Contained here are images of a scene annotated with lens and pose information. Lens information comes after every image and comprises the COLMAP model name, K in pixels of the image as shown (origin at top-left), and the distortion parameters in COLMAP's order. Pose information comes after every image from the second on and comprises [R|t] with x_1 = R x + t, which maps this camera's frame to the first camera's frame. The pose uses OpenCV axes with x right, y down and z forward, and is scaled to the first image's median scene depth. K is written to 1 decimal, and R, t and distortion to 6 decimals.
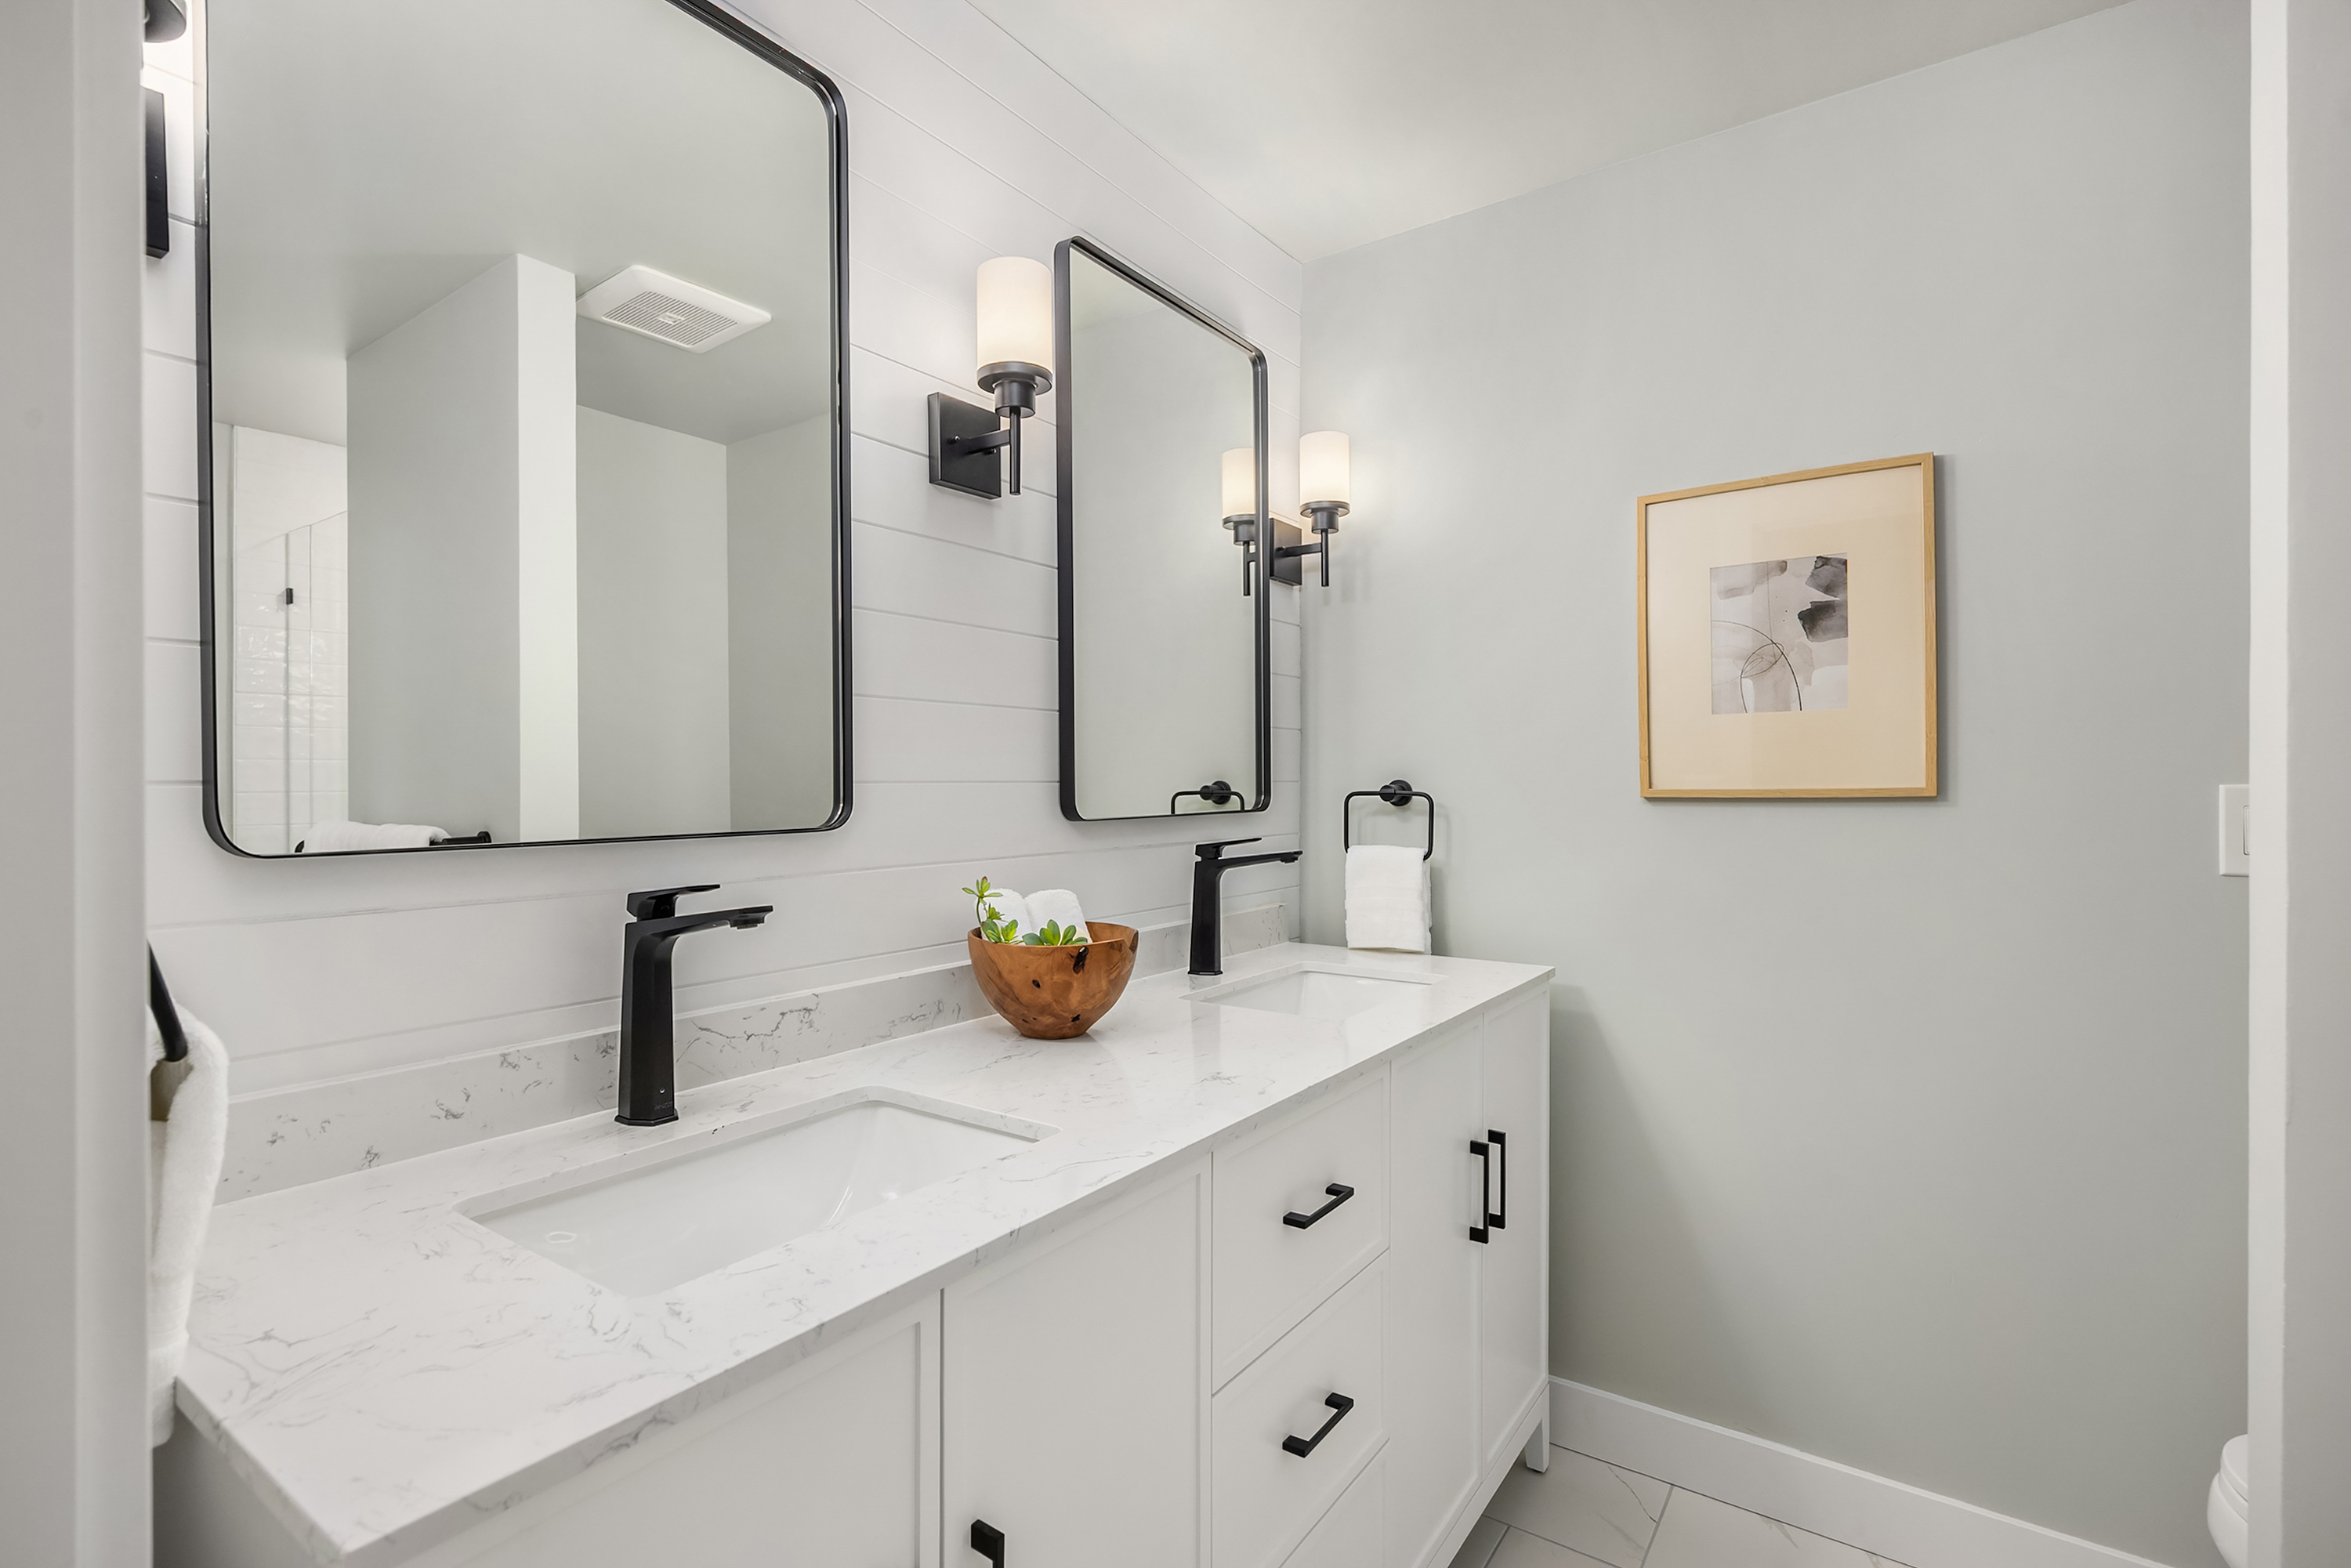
lens RADIAL K [[1093.2, 0, 1169.8], [0, 1093.2, 767.9], [0, 0, 1]] dist [-0.003737, -0.000921]
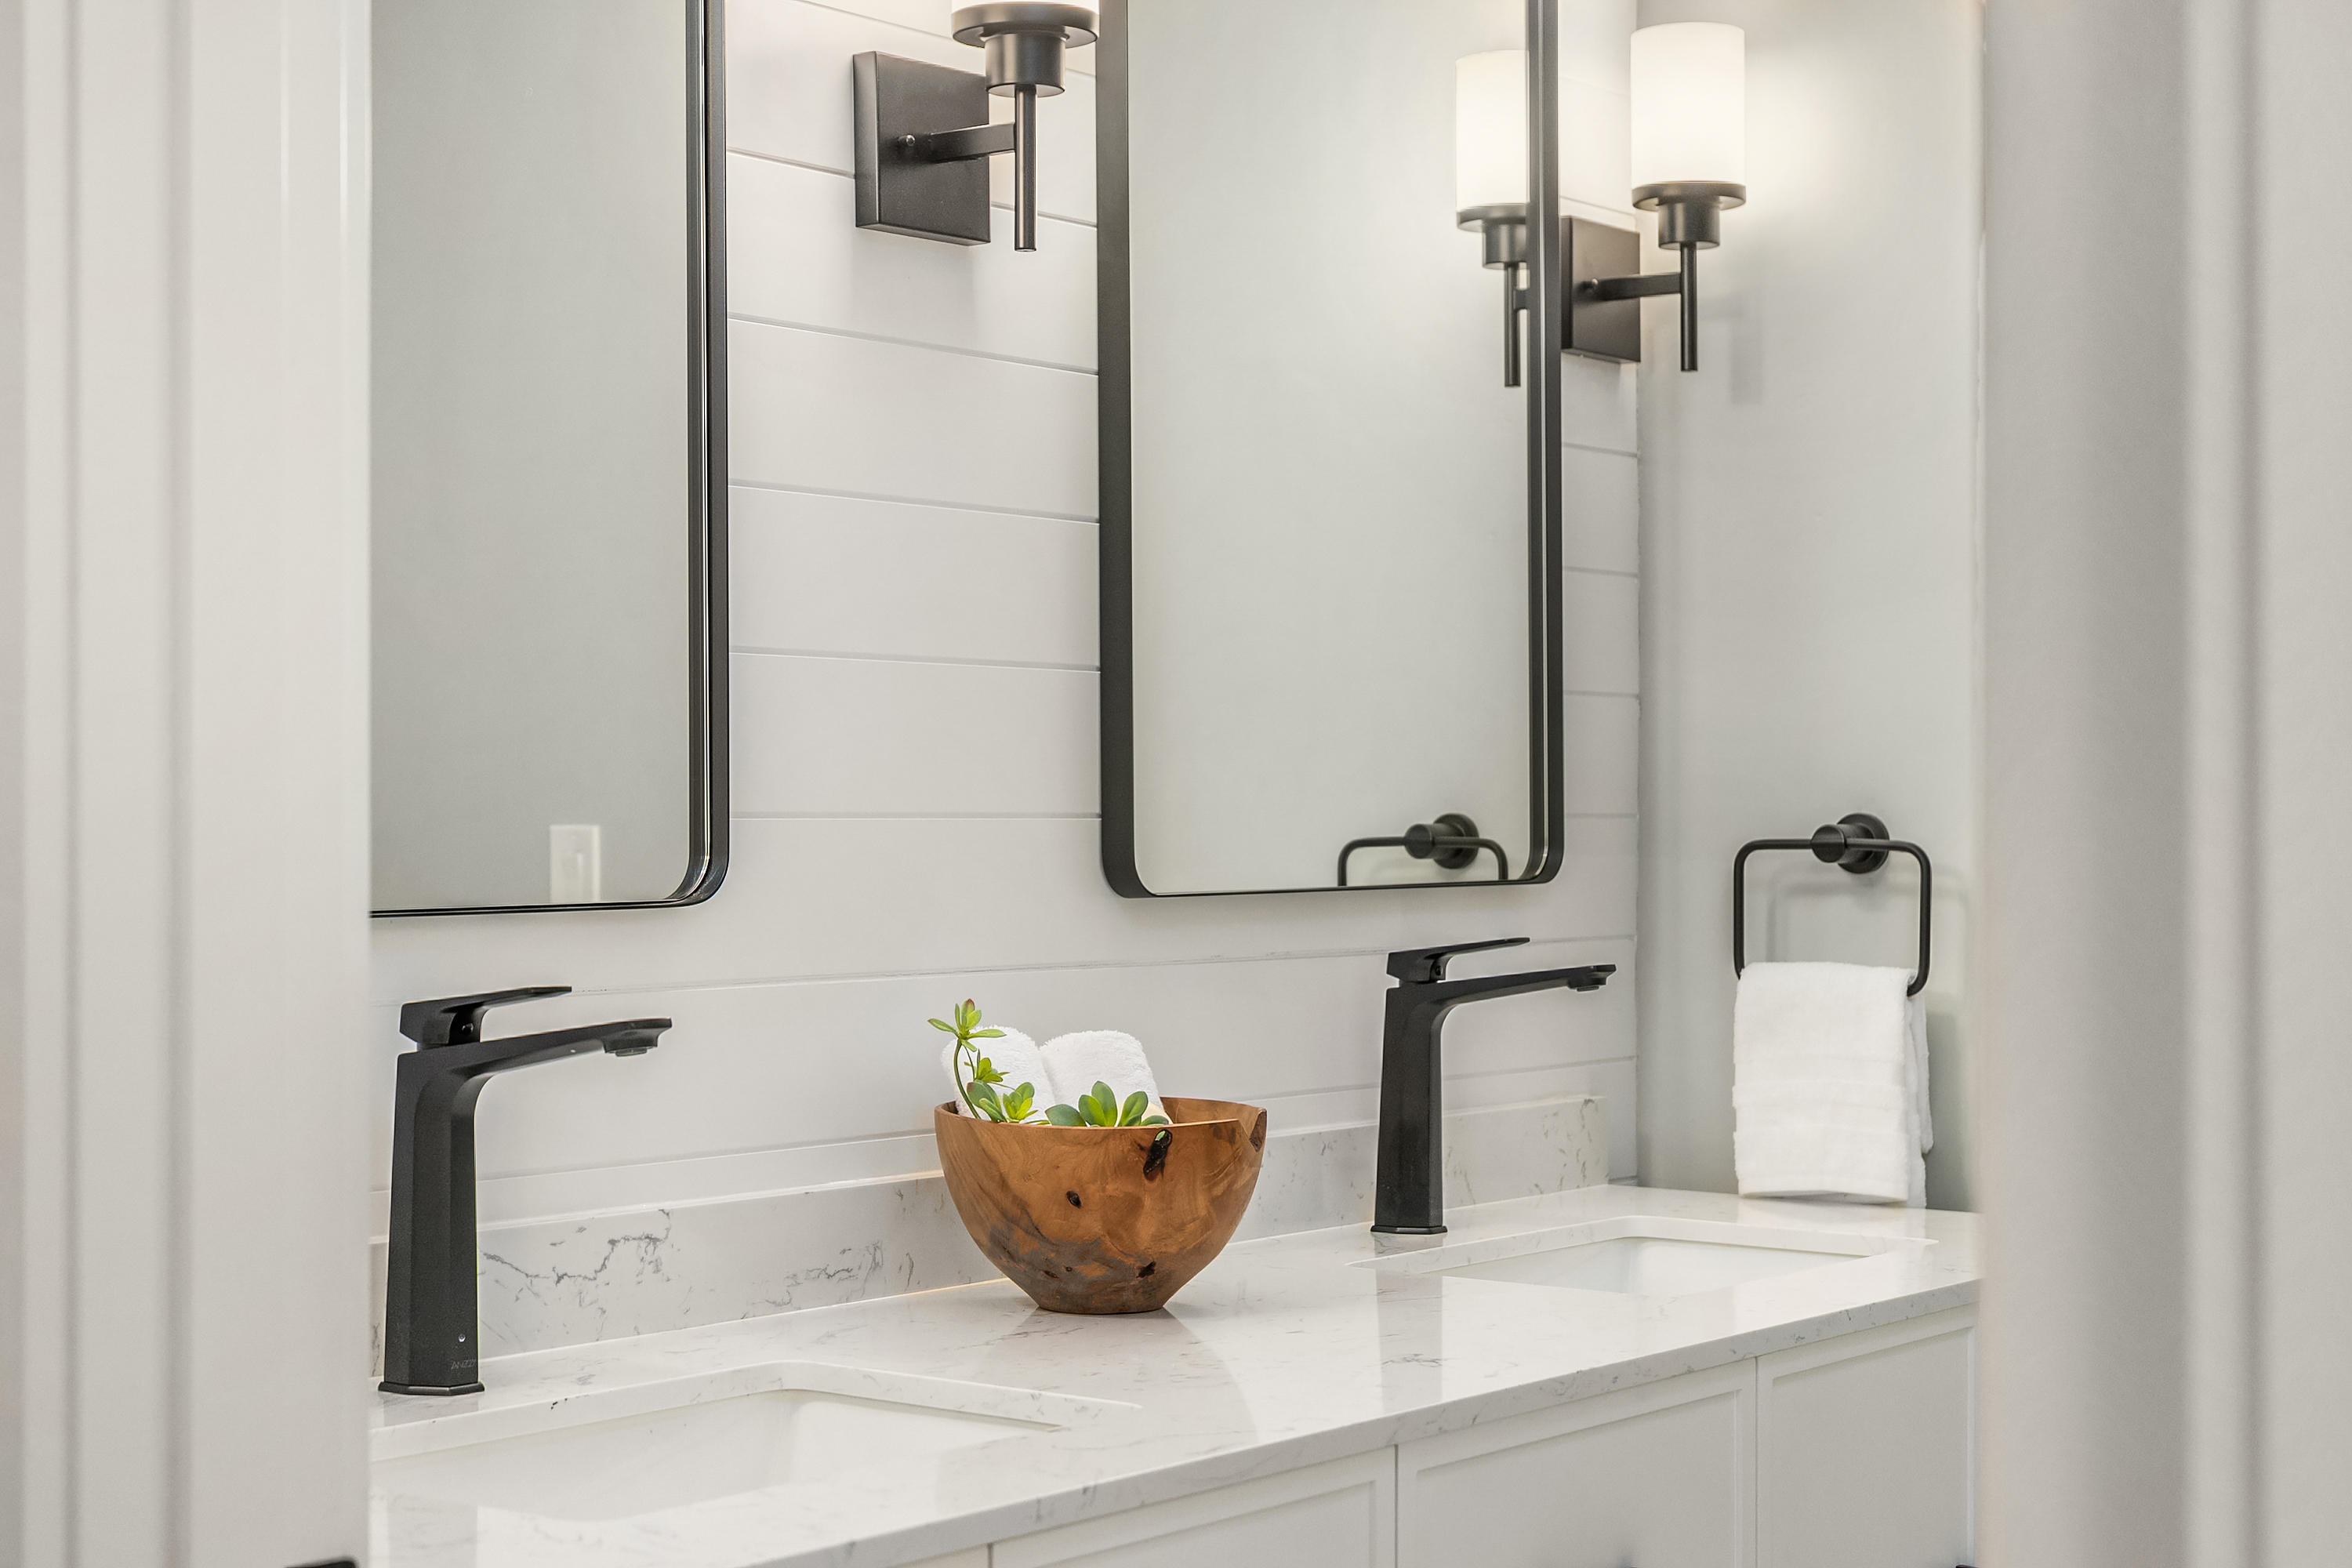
lens RADIAL K [[3577.5, 0, 1160.0], [0, 3577.5, 772.3], [0, 0, 1]] dist [-0.059490, 0.000000]
pose [[0.998594, 0.000799, -0.053013, 0.009358], [-0.000835, 0.999999, -0.000673, -0.006310], [0.053012, 0.000716, 0.998594, -0.639055]]
